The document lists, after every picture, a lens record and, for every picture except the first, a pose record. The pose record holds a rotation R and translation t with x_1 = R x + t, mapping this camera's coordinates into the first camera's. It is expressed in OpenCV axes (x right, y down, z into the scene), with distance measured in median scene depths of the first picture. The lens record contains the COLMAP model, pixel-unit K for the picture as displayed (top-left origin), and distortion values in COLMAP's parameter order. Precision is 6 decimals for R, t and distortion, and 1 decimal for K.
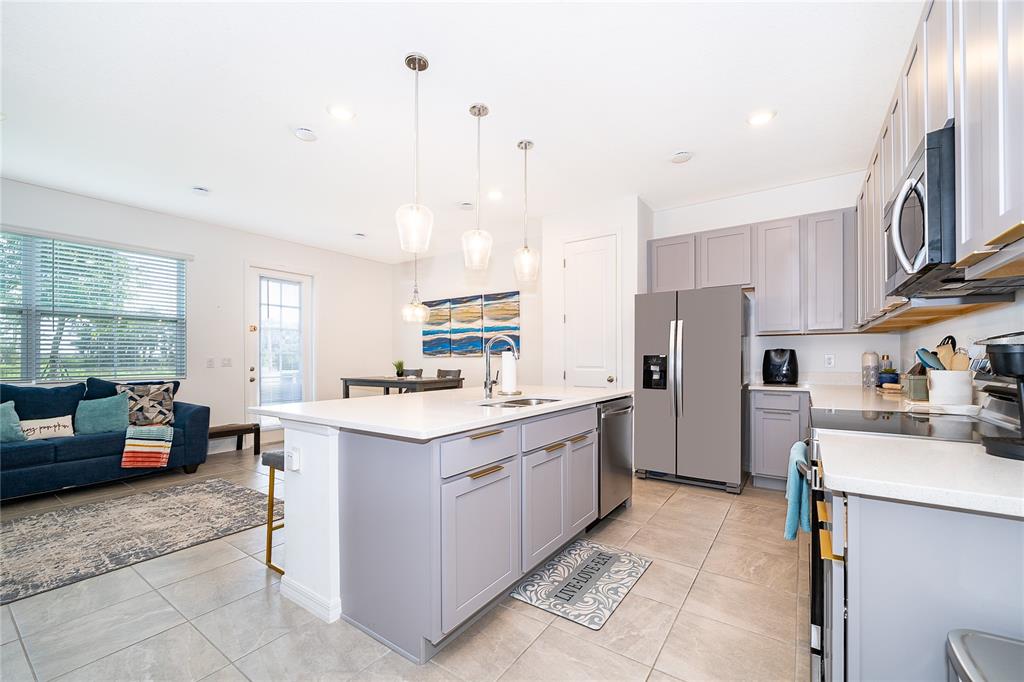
lens RADIAL K [[412.8, 0, 497.7], [0, 412.8, 359.7], [0, 0, 1]] dist [0.001393, 0.000550]
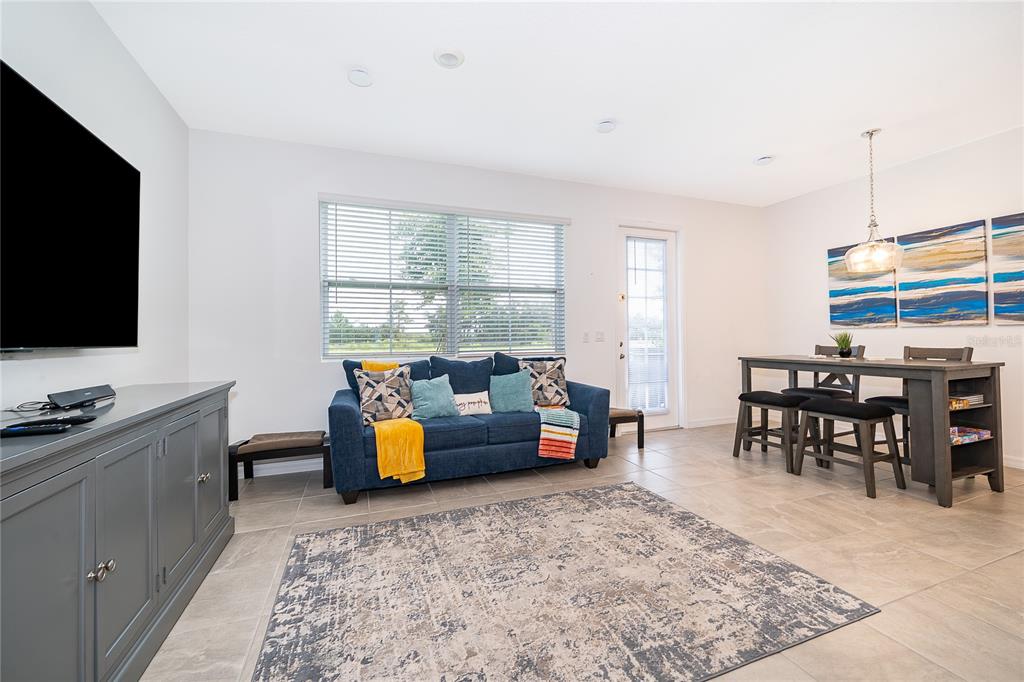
lens RADIAL K [[412.8, 0, 516.3], [0, 412.8, 336.7], [0, 0, 1]] dist [0.001393, 0.000550]
pose [[0.832331, -0.004822, -0.554258, -0.413387], [0.006322, 0.999980, 0.000794, 0.006788], [0.554243, -0.004165, 0.832345, 0.221660]]
